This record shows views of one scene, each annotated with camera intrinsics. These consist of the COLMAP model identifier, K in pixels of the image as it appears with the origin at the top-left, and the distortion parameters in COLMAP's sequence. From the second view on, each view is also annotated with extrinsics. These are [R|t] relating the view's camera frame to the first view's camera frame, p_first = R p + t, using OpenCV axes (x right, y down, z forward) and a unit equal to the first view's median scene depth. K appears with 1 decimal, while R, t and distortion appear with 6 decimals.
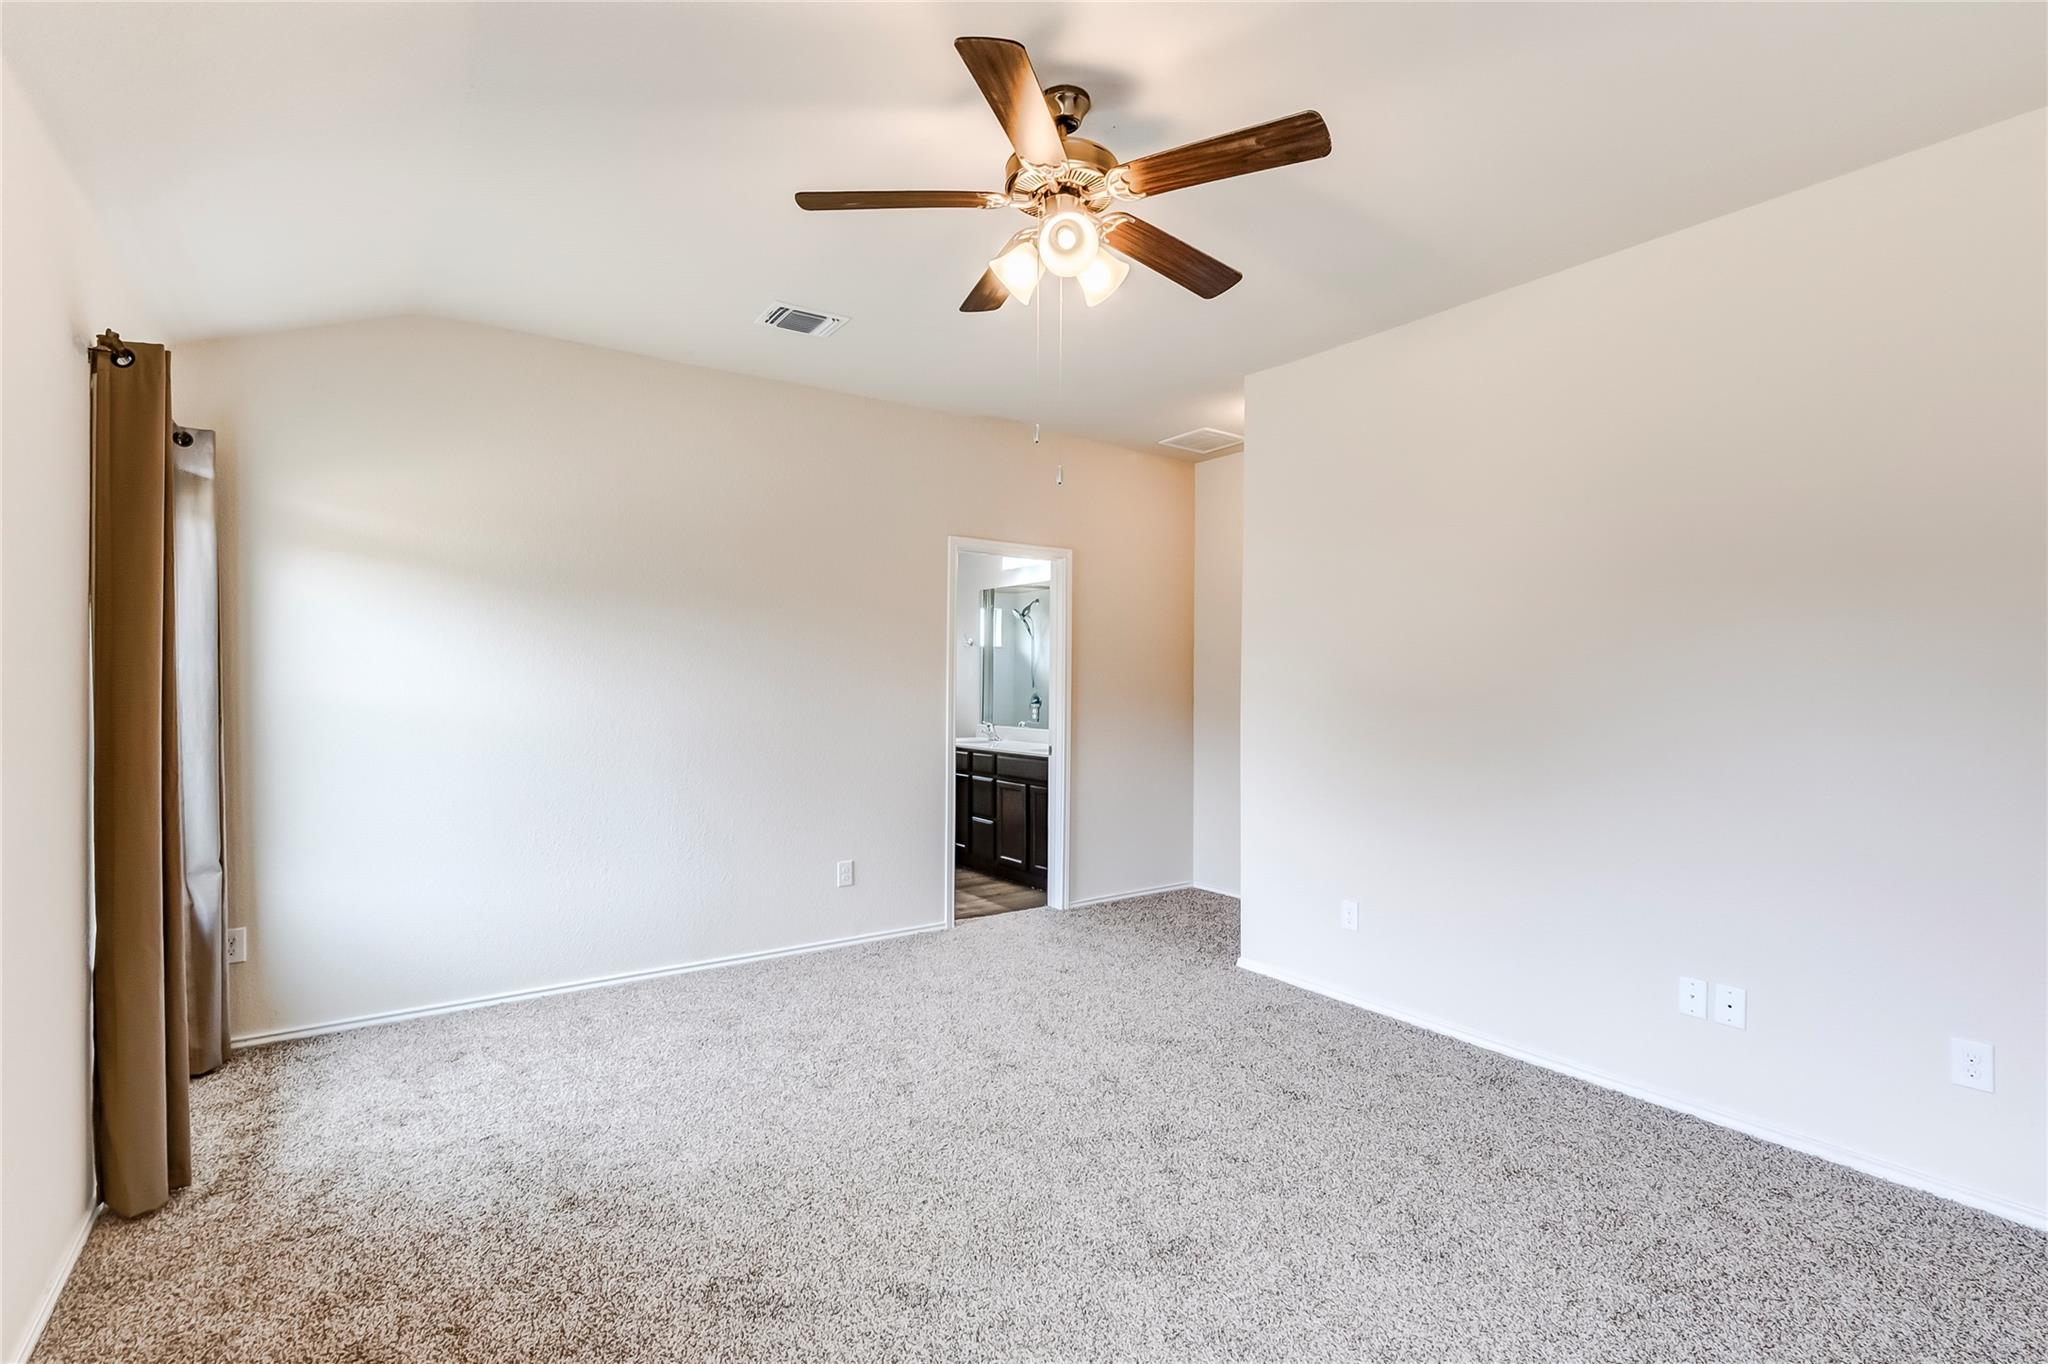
lens RADIAL K [[934.2, 0, 1045.2], [0, 934.2, 686.3], [0, 0, 1]] dist [0.009586, -0.002980]
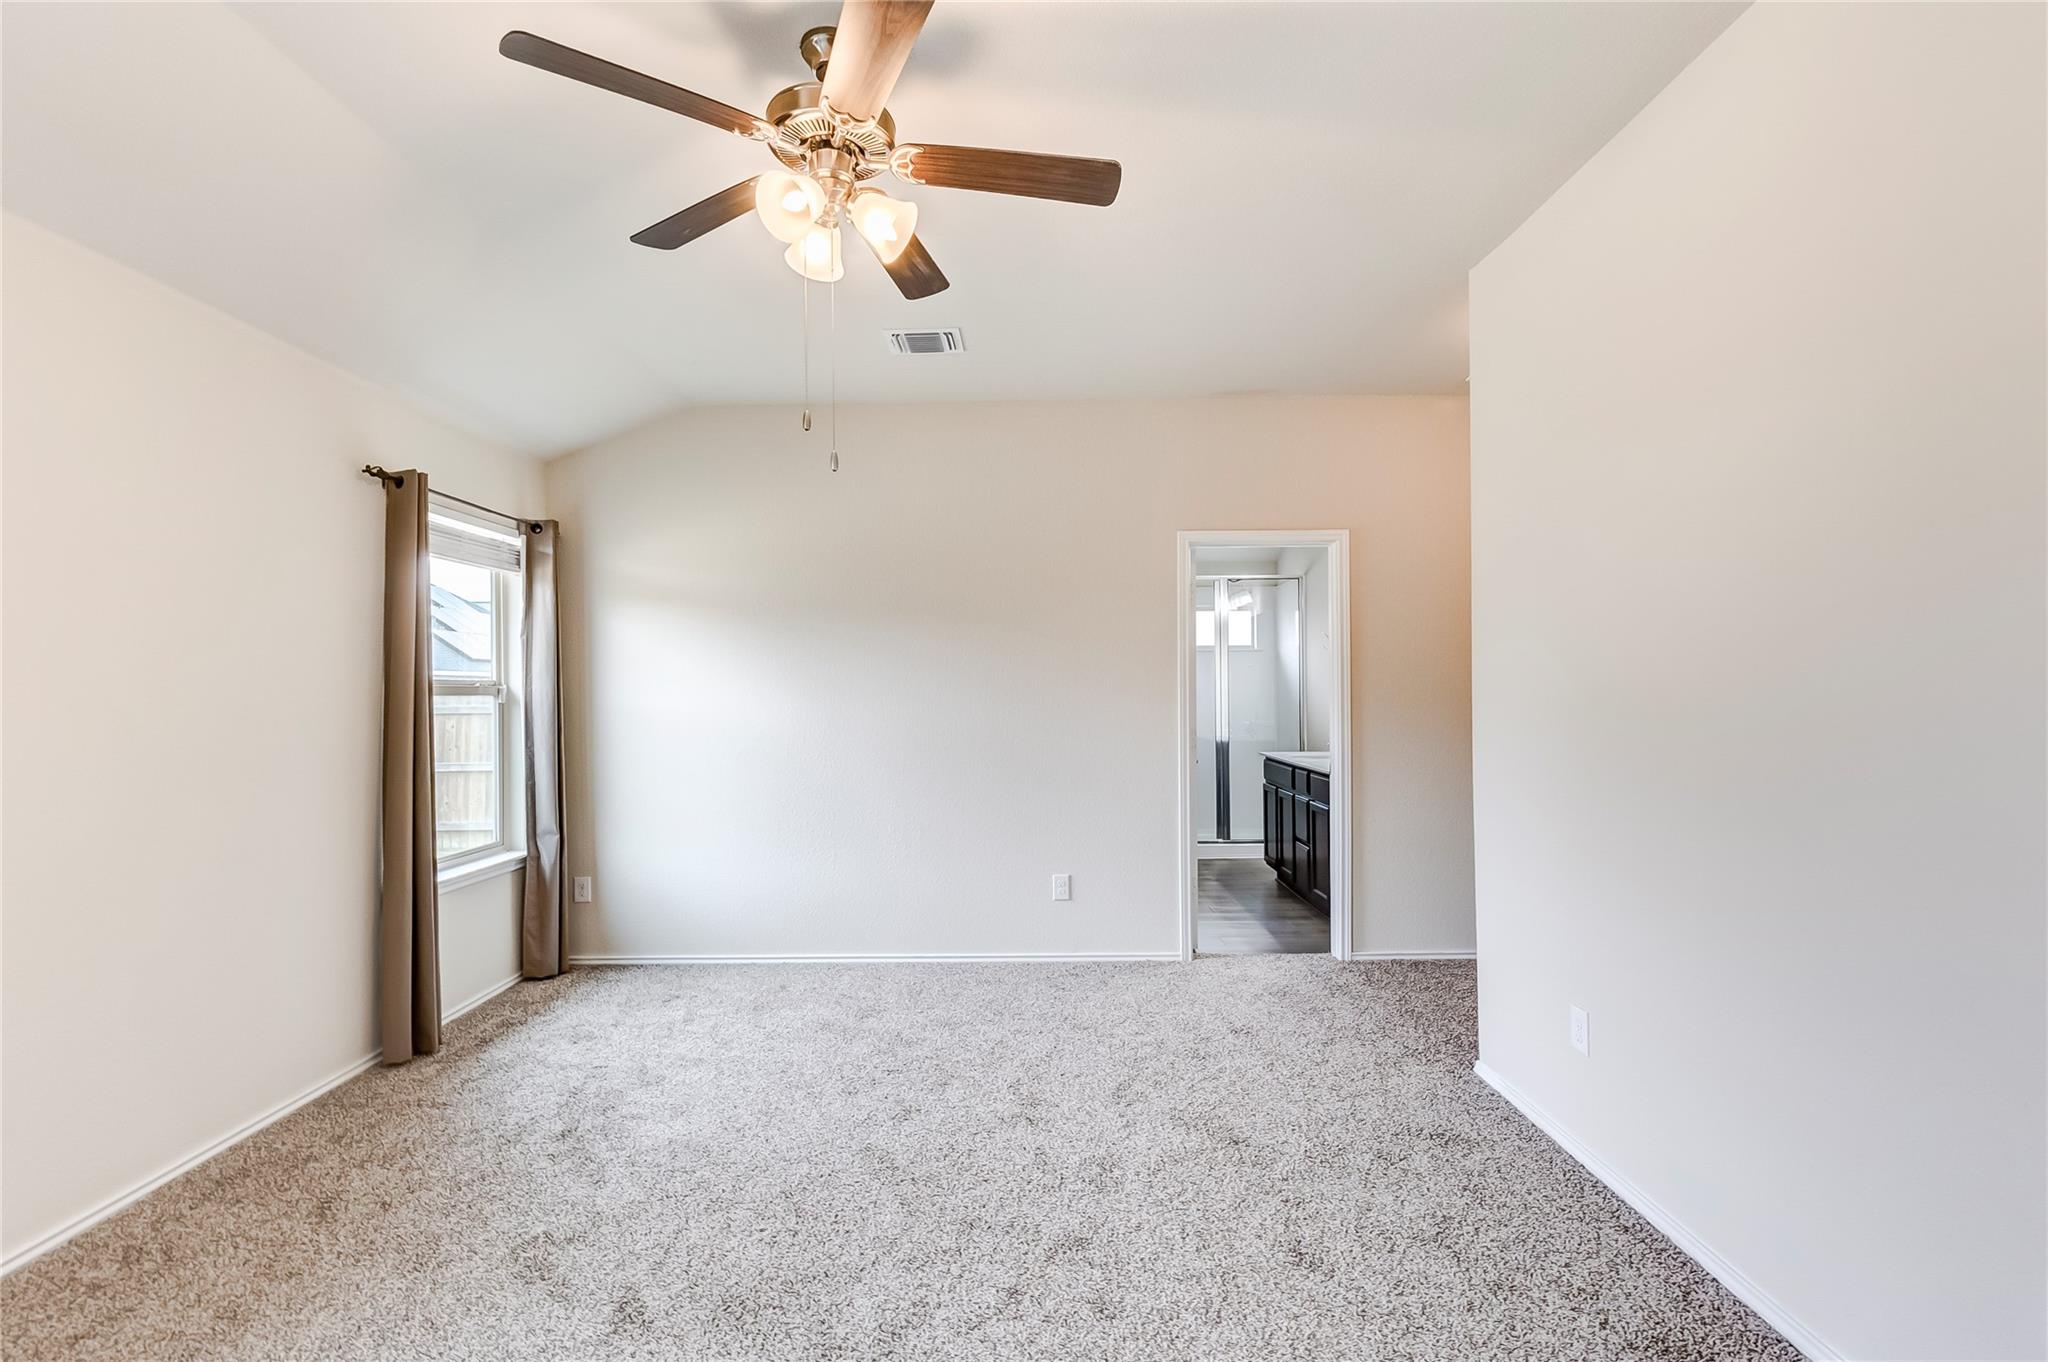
lens RADIAL K [[934.2, 0, 1041.9], [0, 934.2, 684.7], [0, 0, 1]] dist [0.009586, -0.002980]
pose [[0.811861, -0.018500, -0.583558, 0.372662], [0.012097, 0.999816, -0.014867, 0.002457], [0.583726, 0.005010, 0.811936, 0.206892]]
